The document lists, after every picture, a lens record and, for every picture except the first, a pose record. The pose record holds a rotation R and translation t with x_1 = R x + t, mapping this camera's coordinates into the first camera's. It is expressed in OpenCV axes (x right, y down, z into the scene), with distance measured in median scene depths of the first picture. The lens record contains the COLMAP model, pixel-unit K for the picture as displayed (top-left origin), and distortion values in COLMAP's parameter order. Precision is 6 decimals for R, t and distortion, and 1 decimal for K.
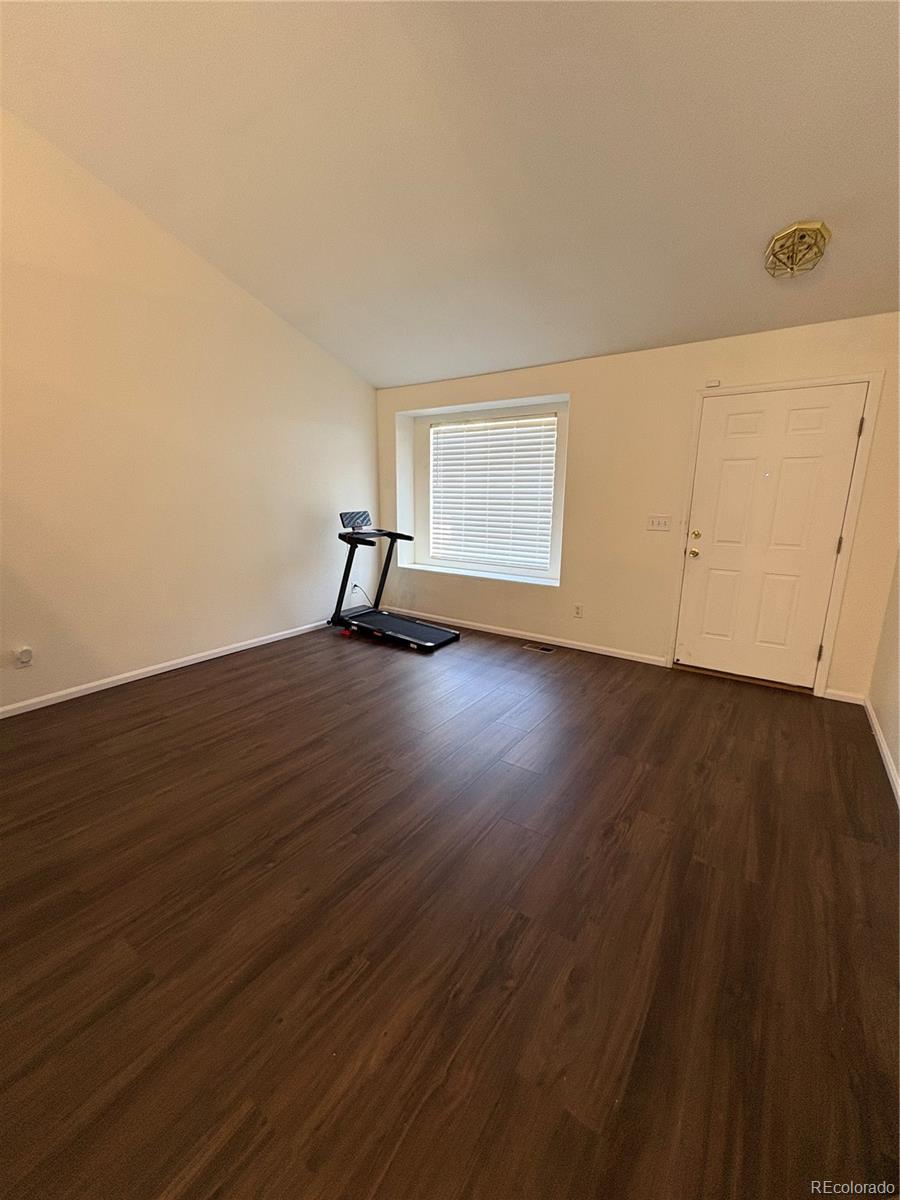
lens RADIAL K [[487.5, 0, 453.9], [0, 487.5, 601.3], [0, 0, 1]] dist [-0.015657, -0.000075]
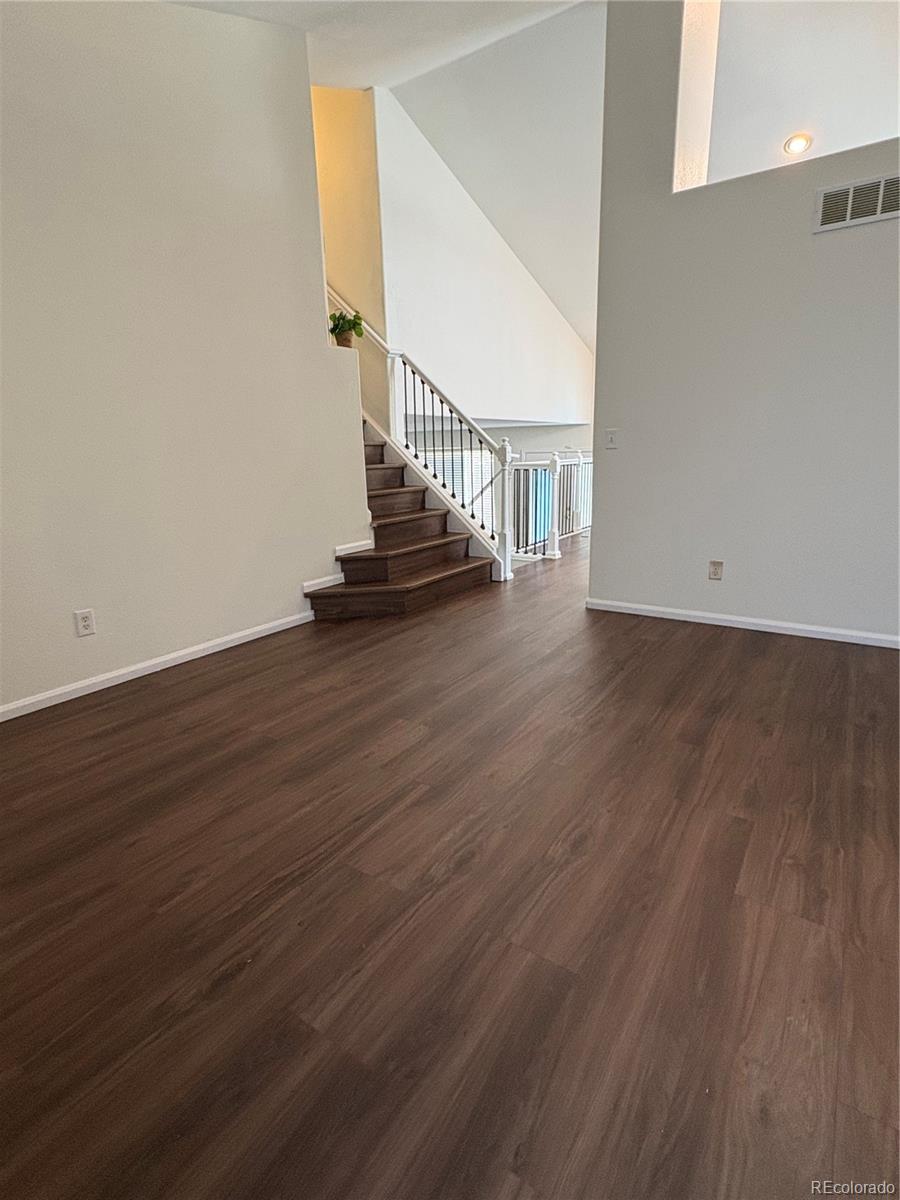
lens RADIAL K [[634.6, 0, 447.7], [0, 634.6, 599.9], [0, 0, 1]] dist [0.004885, -0.000090]
pose [[-0.999876, 0.014878, -0.005088, 0.077336], [0.011159, 0.899410, 0.436963, -0.309970], [0.011078, 0.436852, -0.899465, 1.845753]]
